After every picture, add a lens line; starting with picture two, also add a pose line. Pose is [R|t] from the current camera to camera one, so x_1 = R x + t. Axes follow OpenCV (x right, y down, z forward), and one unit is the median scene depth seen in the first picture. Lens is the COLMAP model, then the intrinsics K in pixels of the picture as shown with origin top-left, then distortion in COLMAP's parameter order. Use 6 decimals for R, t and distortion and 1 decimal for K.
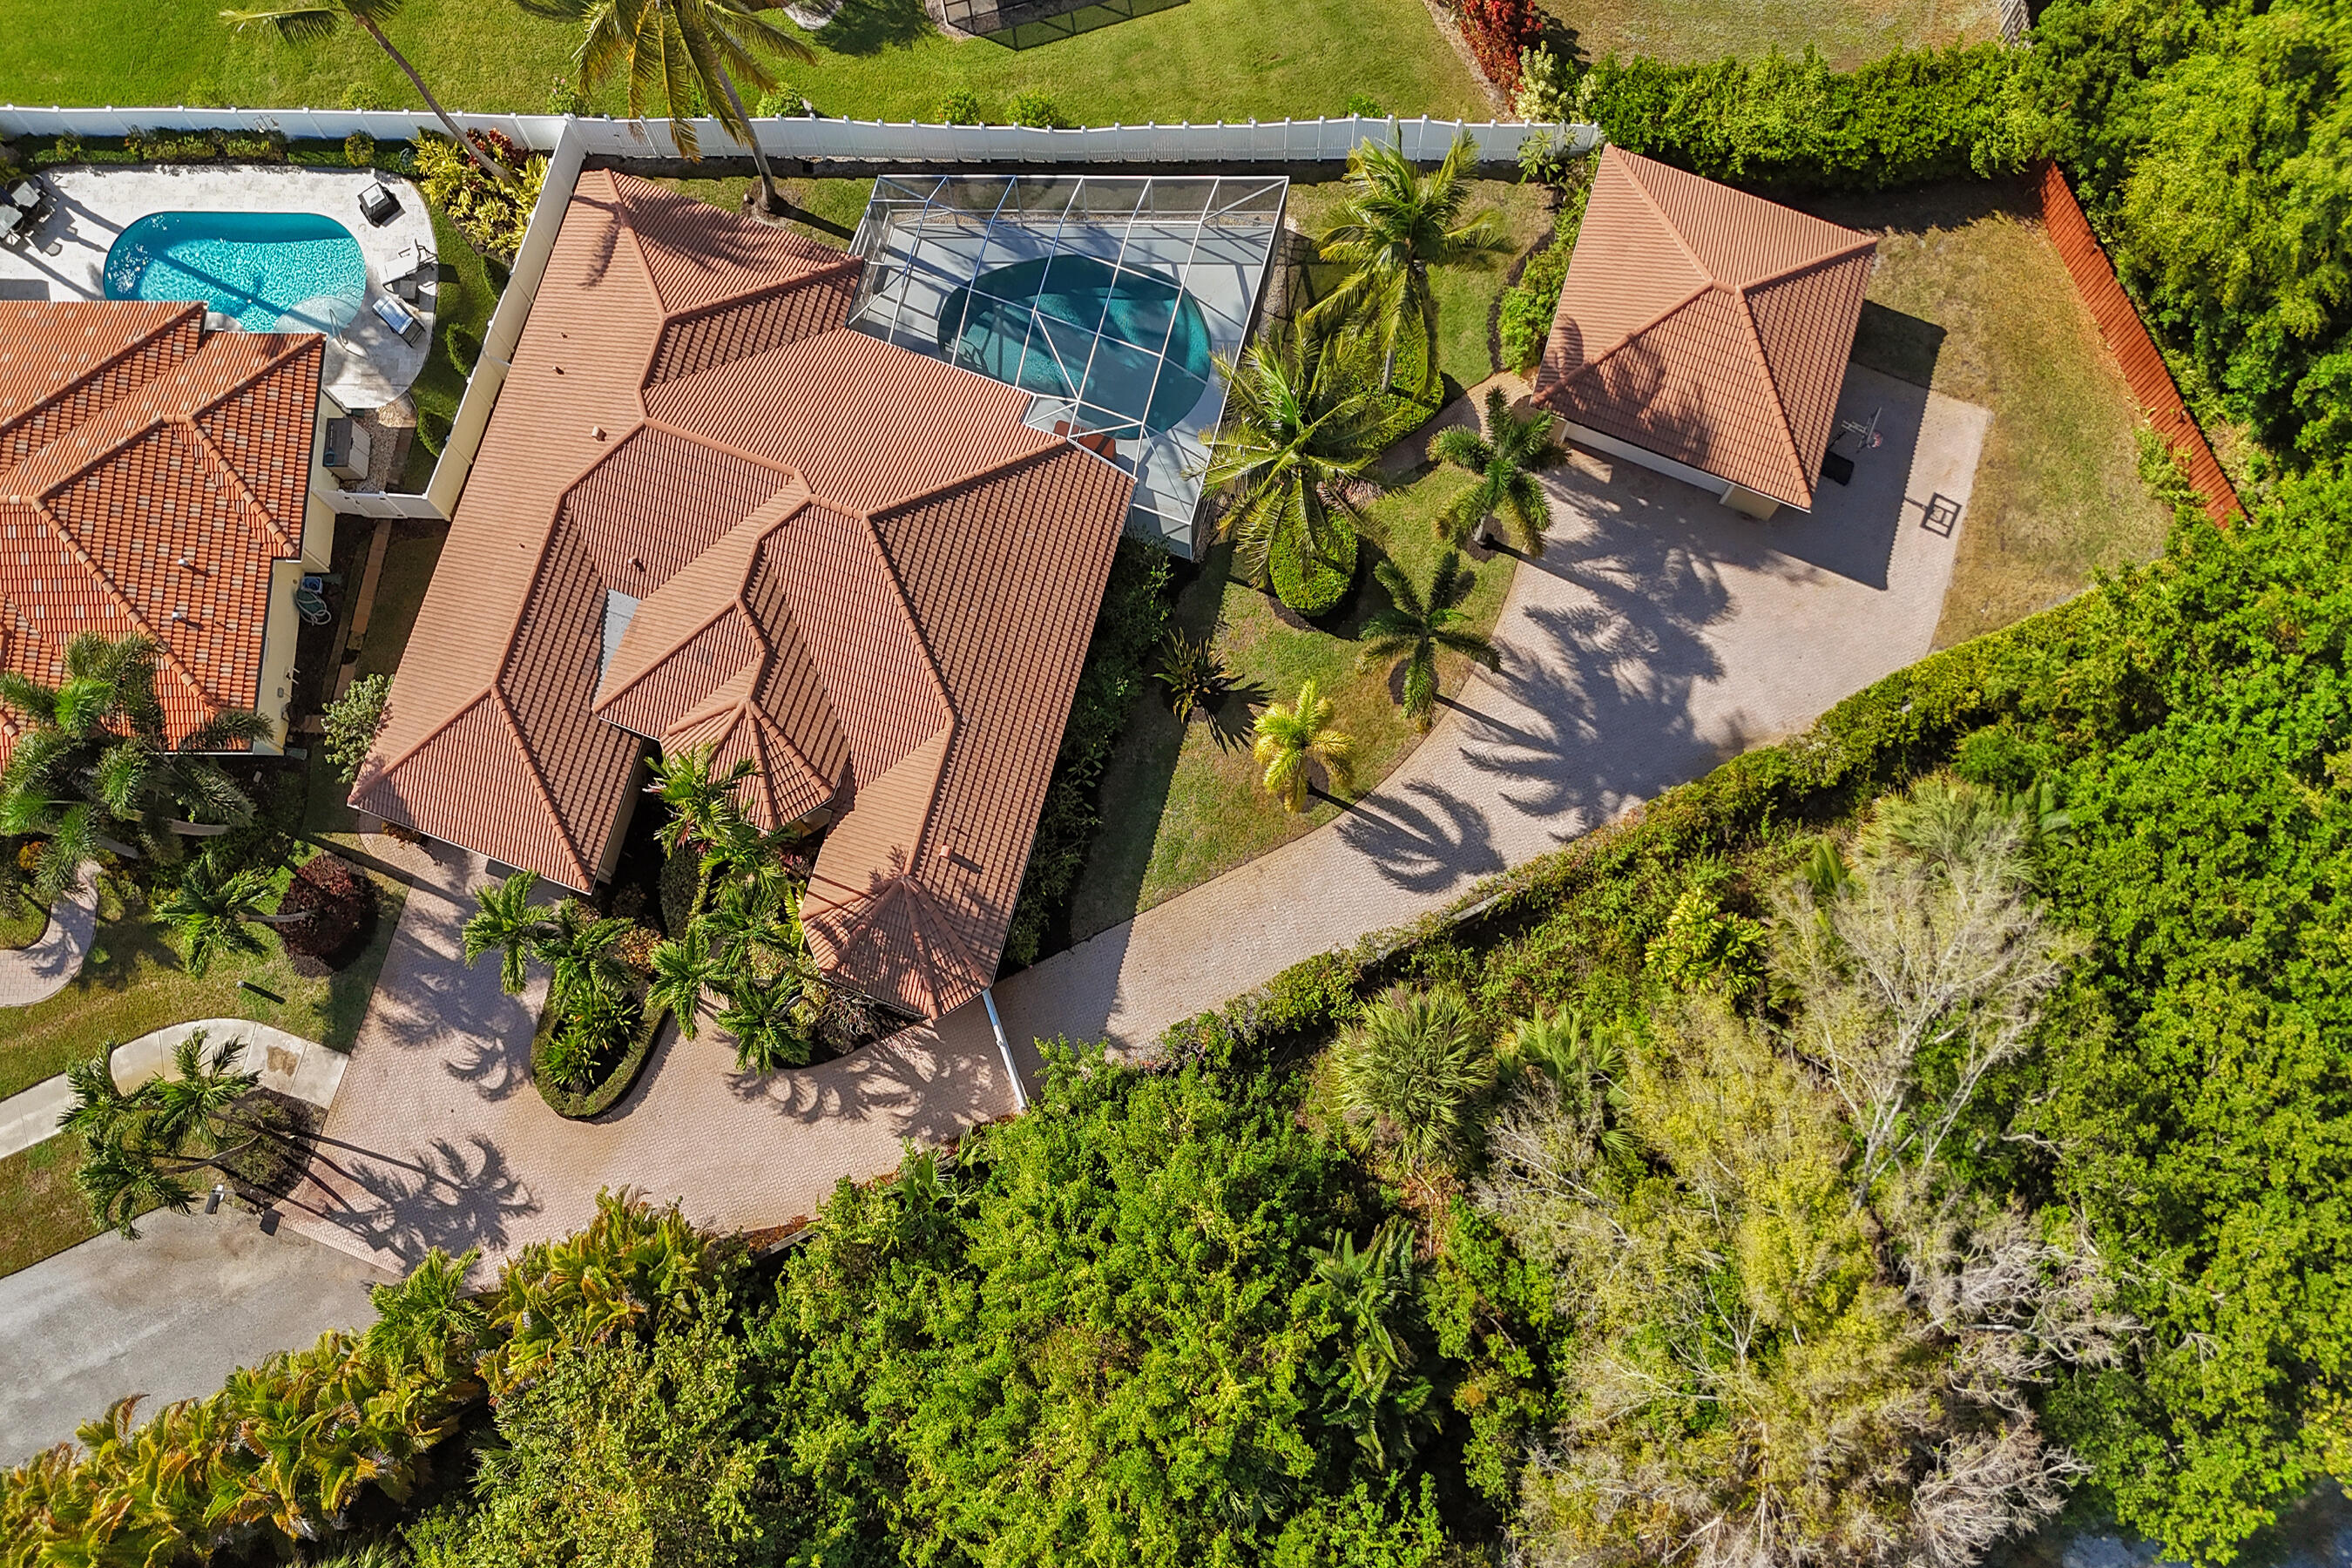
lens RADIAL K [[1679.2, 0, 1173.7], [0, 1679.2, 865.2], [0, 0, 1]] dist [0.060086, -0.048931]
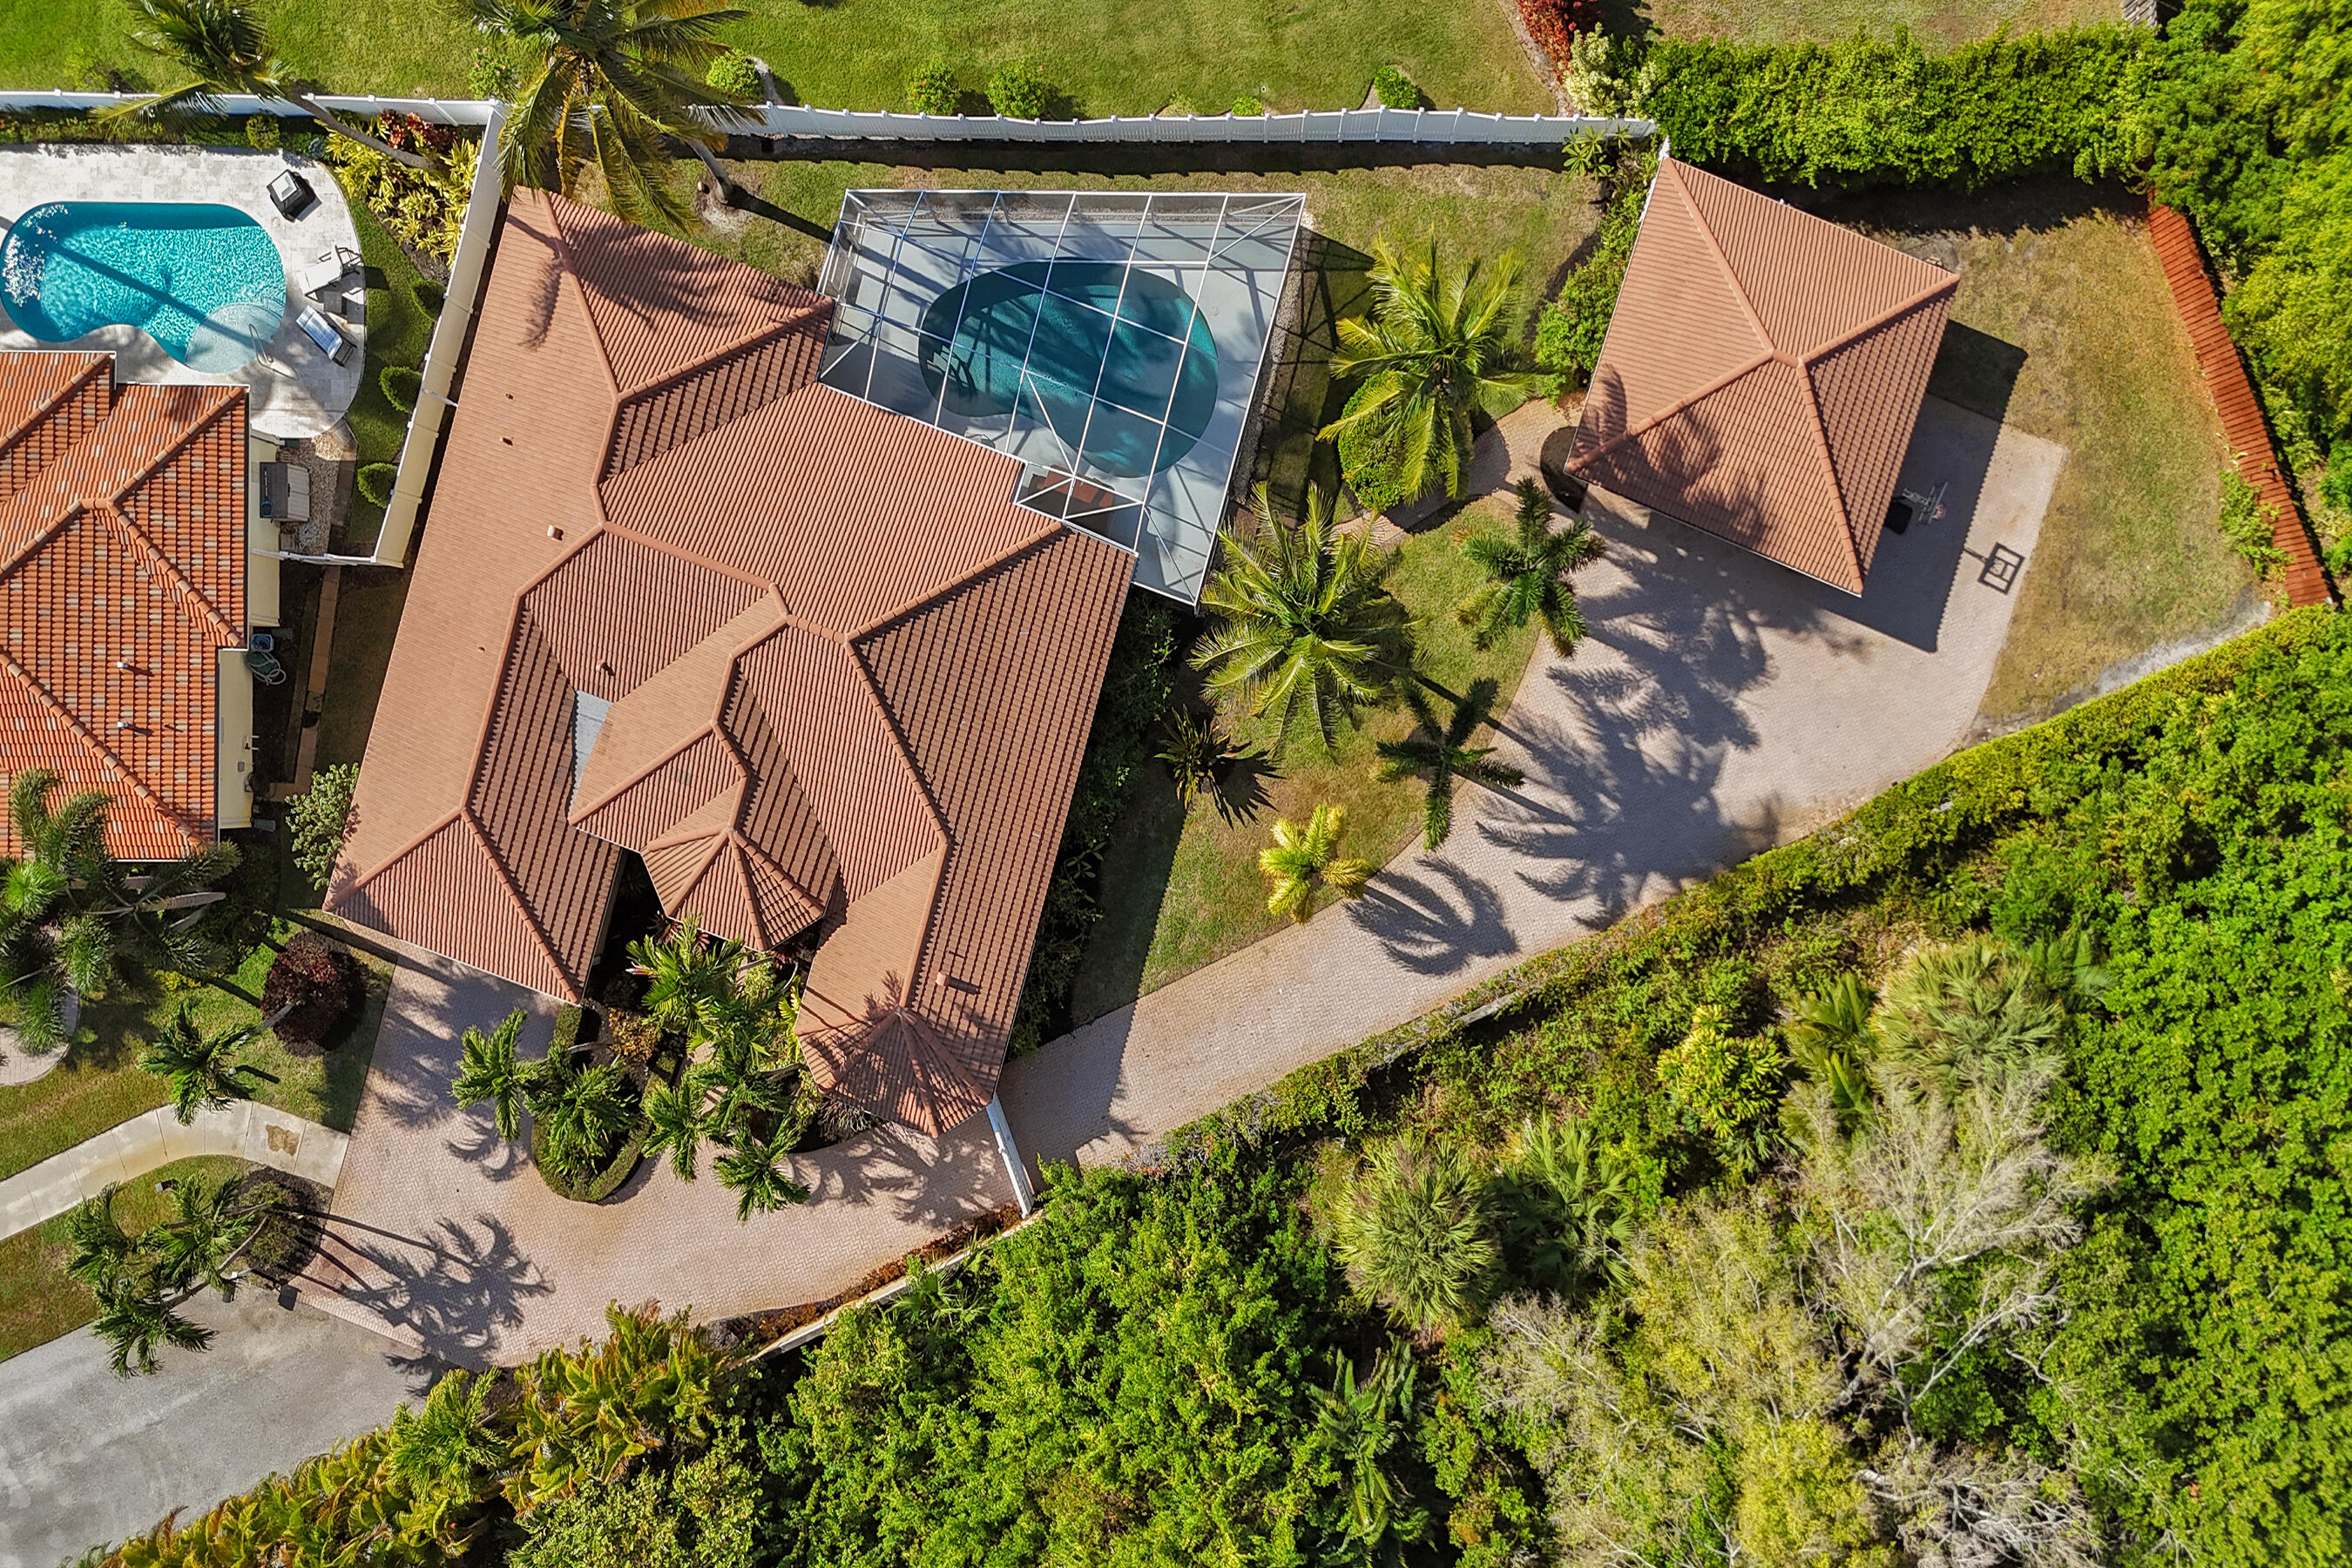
lens RADIAL K [[1685.6, 0, 1172.8], [0, 1685.6, 831.1], [0, 0, 1]] dist [0.058180, -0.047460]
pose [[0.999996, -0.000136, -0.002856, 0.000300], [0.000702, 0.980004, 0.198975, -0.266996], [0.002771, -0.198976, 0.980000, 0.057804]]
